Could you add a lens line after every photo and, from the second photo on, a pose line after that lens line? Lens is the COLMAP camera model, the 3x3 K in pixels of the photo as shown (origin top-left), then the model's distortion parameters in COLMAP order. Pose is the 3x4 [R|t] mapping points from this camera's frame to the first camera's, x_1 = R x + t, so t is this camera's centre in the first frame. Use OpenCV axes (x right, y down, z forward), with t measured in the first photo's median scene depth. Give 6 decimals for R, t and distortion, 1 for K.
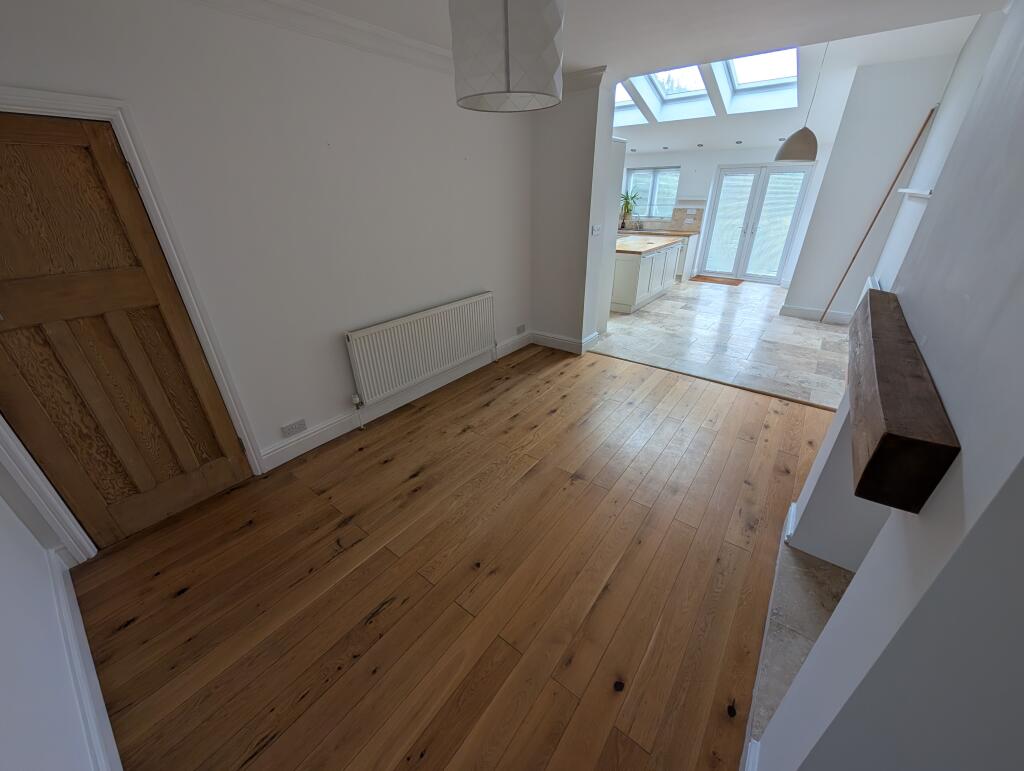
lens RADIAL K [[387.8, 0, 515.4], [0, 387.8, 388.4], [0, 0, 1]] dist [0.000710, 0.000159]
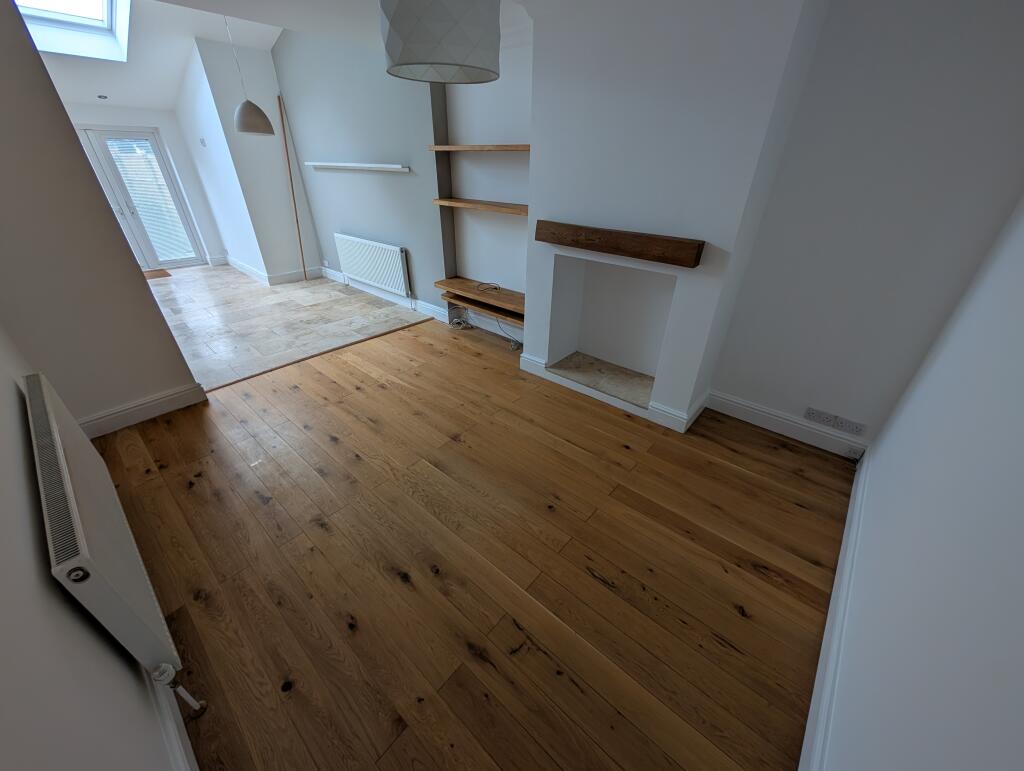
lens RADIAL K [[387.8, 0, 515.4], [0, 387.8, 388.4], [0, 0, 1]] dist [0.000710, 0.000159]
pose [[0.064192, -0.497098, 0.865317, -0.380886], [0.442986, 0.791186, 0.421650, -0.144322], [-0.894227, 0.356257, 0.270995, 0.273962]]
